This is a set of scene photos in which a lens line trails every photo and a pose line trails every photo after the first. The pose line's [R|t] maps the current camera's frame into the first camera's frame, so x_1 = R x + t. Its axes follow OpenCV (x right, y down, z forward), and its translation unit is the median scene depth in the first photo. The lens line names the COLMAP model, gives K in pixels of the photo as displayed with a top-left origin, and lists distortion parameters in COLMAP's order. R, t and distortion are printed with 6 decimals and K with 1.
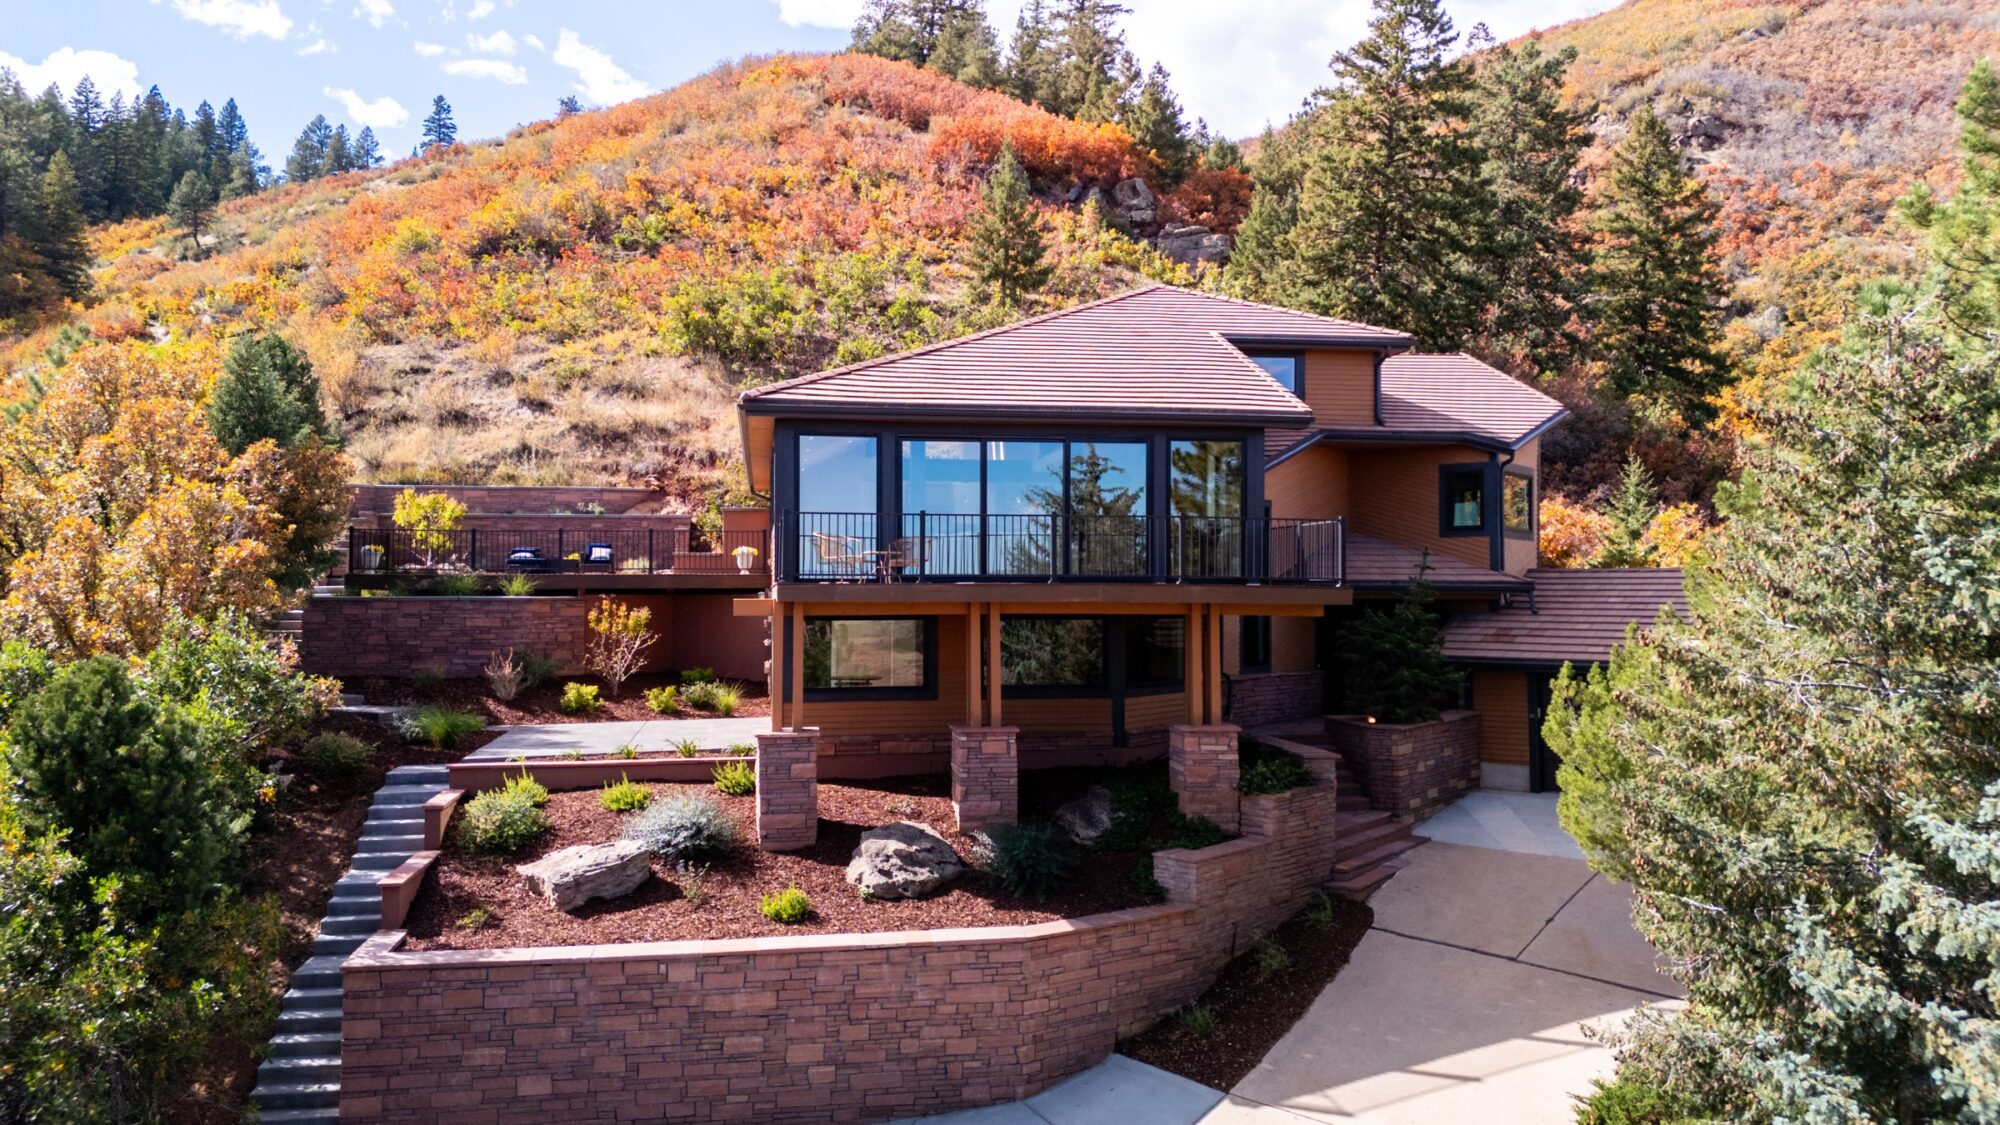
lens RADIAL K [[1483.5, 0, 966.7], [0, 1483.5, 567.6], [0, 0, 1]] dist [0.004958, 0.001022]
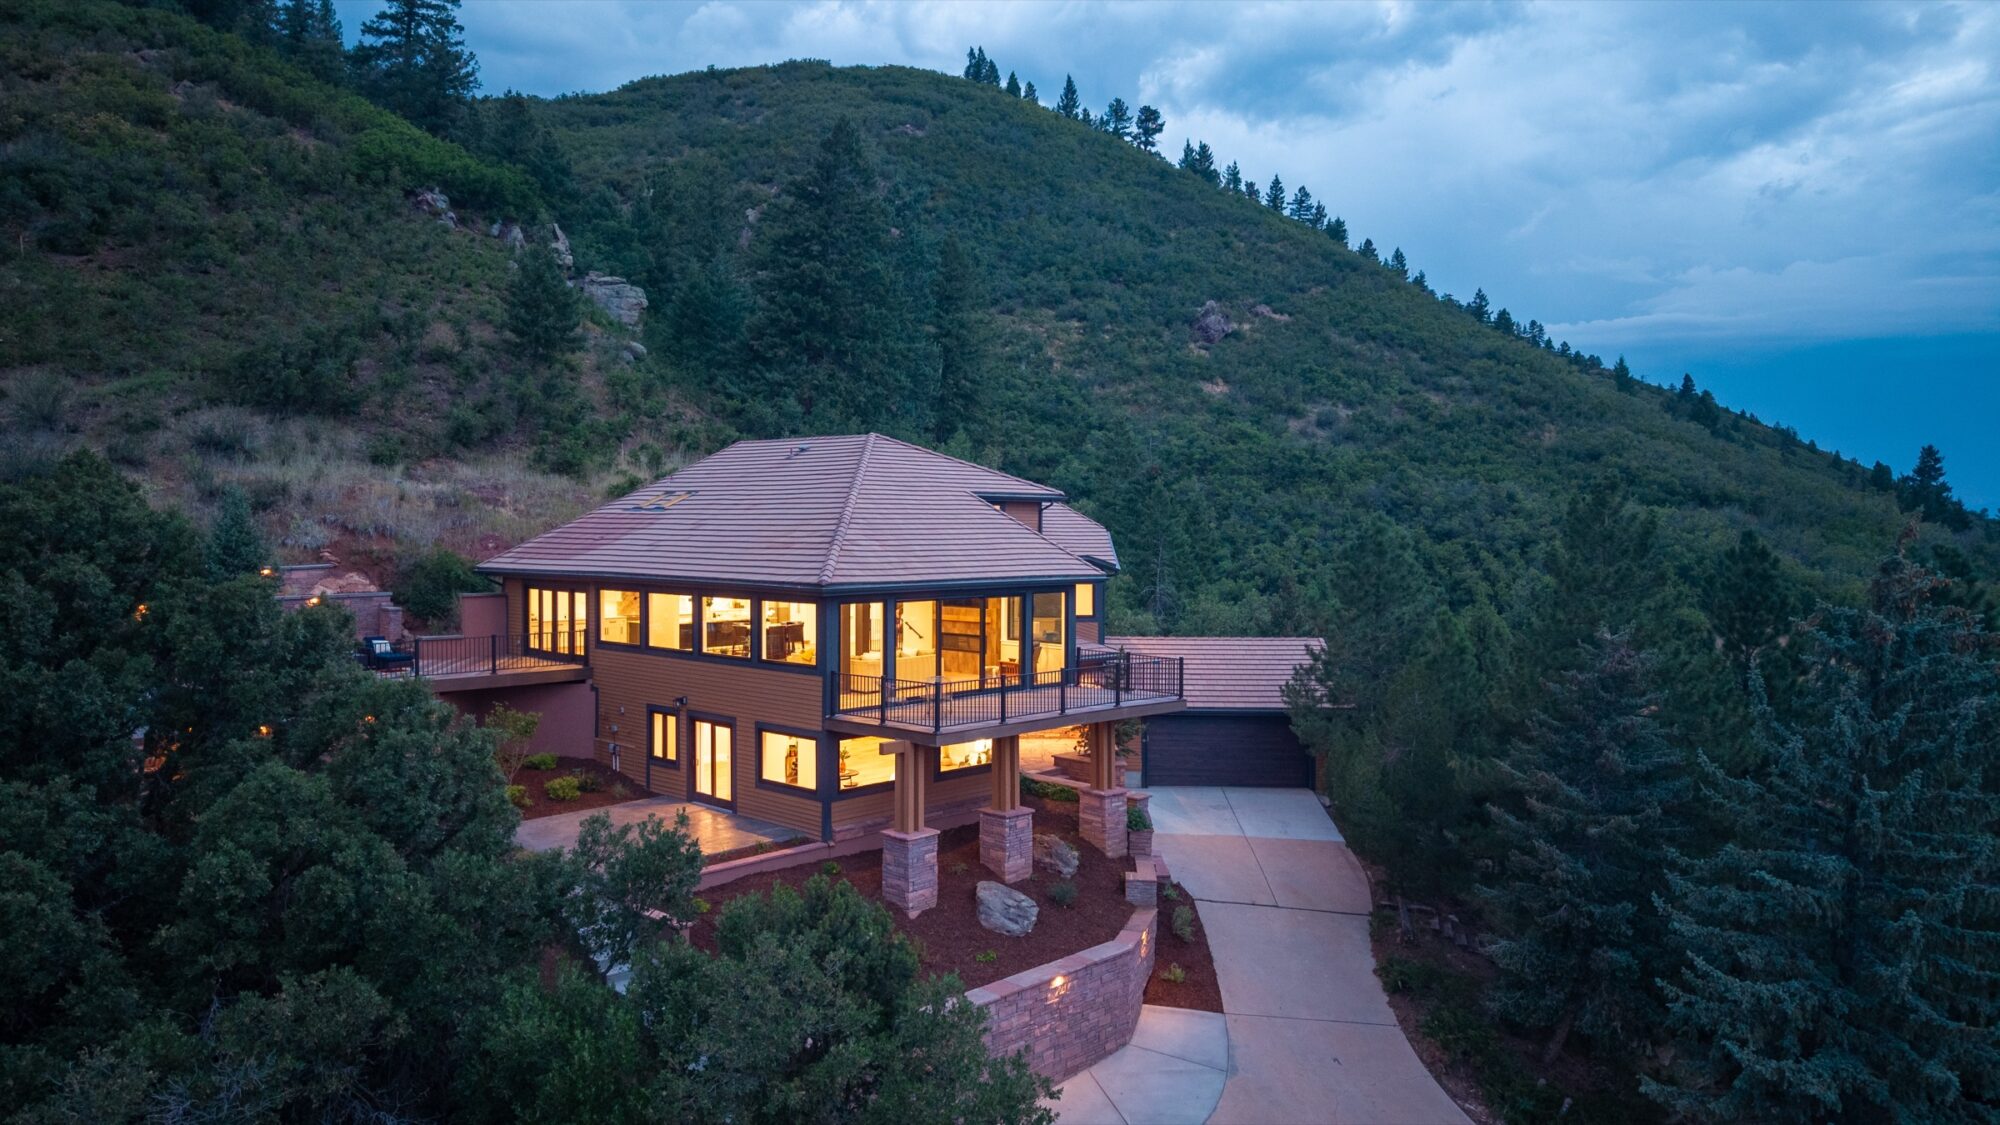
lens RADIAL K [[1385.0, 0, 1013.1], [0, 1385.0, 536.7], [0, 0, 1]] dist [0.064260, -0.158297]
pose [[0.786015, -0.001969, 0.618205, -1.050622], [-0.020125, 0.999383, 0.028772, -0.260594], [-0.617880, -0.035056, 0.785490, -0.141045]]
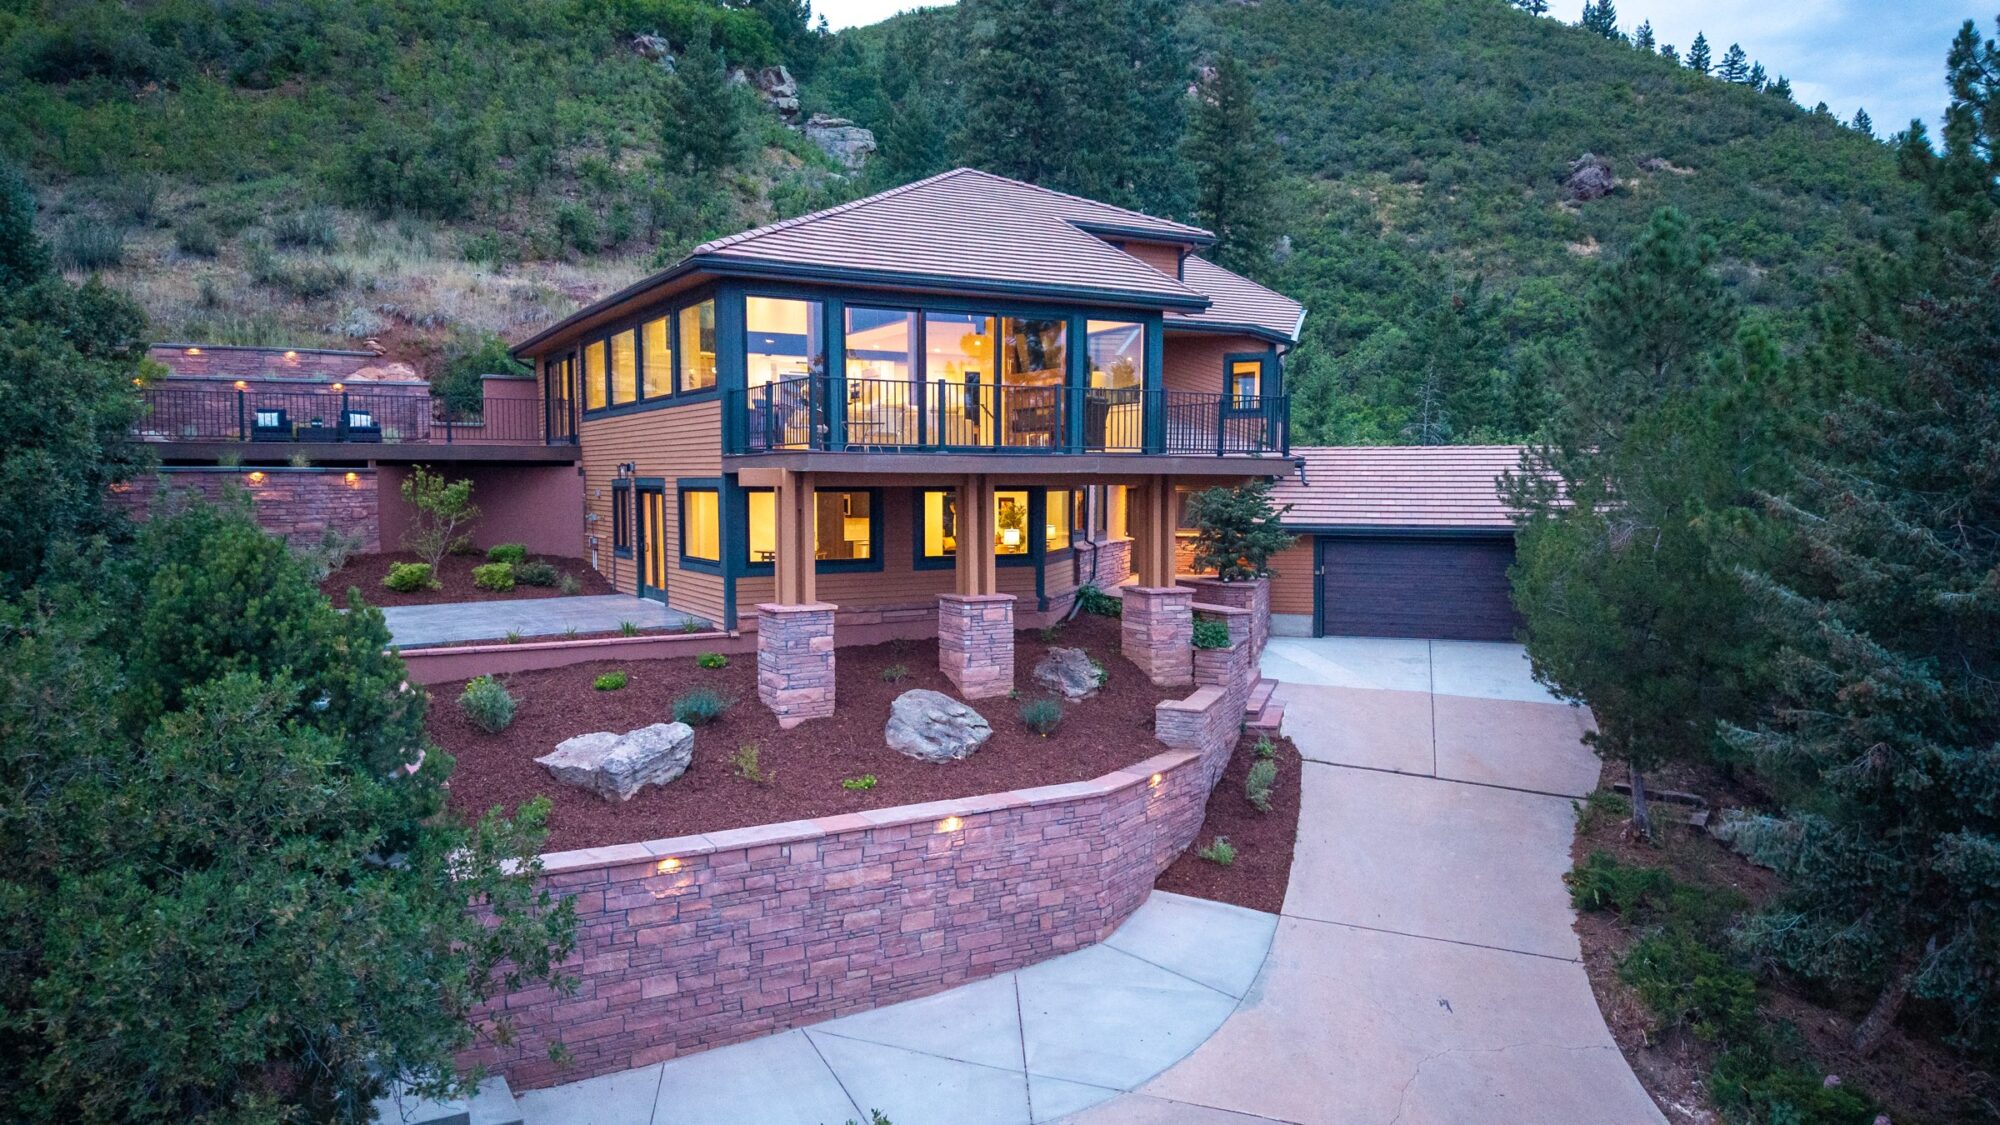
lens RADIAL K [[1387.1, 0, 1003.1], [0, 1387.1, 545.7], [0, 0, 1]] dist [0.002068, -0.006953]
pose [[0.932339, -0.013621, 0.361329, -0.386282], [-0.011681, 0.997634, 0.067748, 0.009776], [-0.361397, -0.067385, 0.929974, 0.123008]]
